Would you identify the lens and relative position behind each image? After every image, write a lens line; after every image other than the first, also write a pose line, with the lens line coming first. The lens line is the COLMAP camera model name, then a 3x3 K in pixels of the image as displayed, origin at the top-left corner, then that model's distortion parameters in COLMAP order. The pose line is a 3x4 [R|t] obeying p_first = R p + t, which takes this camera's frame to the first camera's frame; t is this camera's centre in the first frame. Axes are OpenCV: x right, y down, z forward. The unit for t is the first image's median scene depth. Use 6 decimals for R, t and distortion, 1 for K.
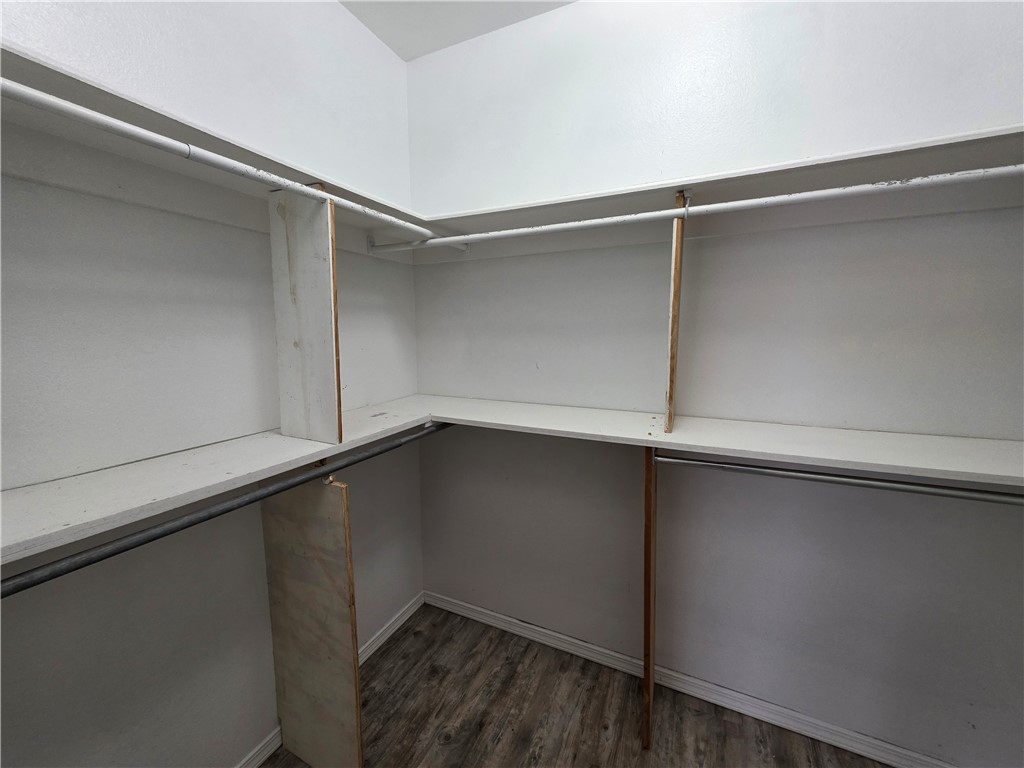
lens RADIAL K [[407.4, 0, 509.4], [0, 407.4, 386.2], [0, 0, 1]] dist [0.001977, 0.000248]
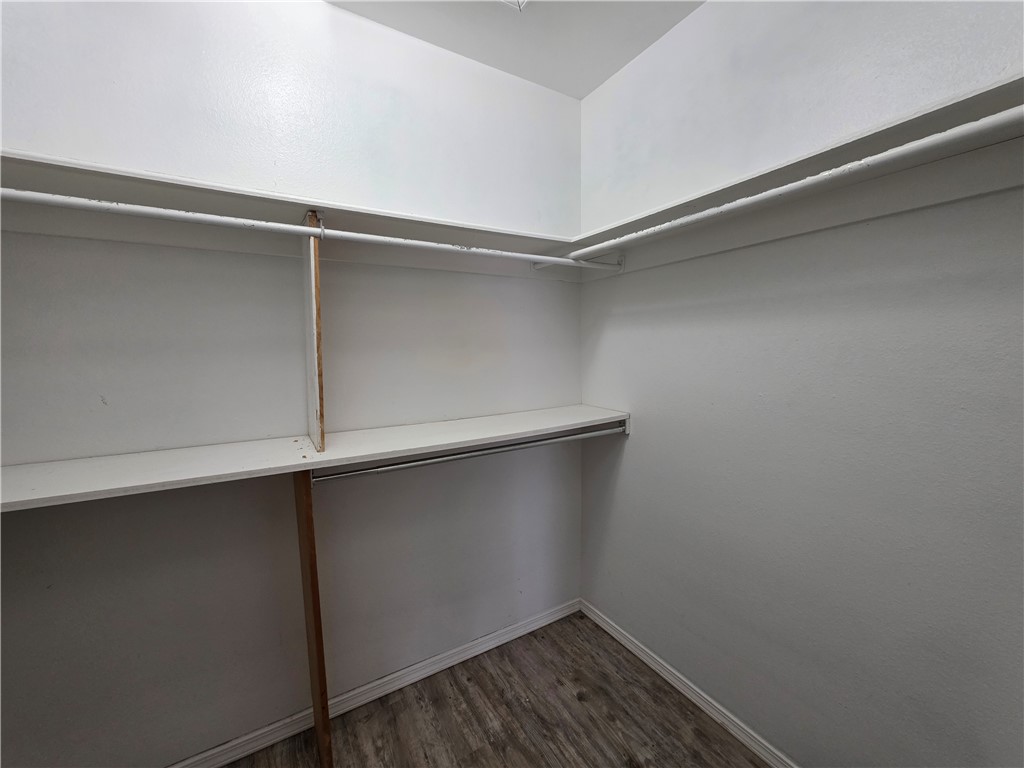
lens RADIAL K [[408.2, 0, 512.0], [0, 408.2, 384.0], [0, 0, 1]] dist [0.001064, 0.000234]
pose [[0.548476, -0.075315, 0.832767, -0.161138], [0.119685, 0.992751, 0.010957, -0.003064], [-0.827556, 0.093660, 0.553515, 0.060421]]
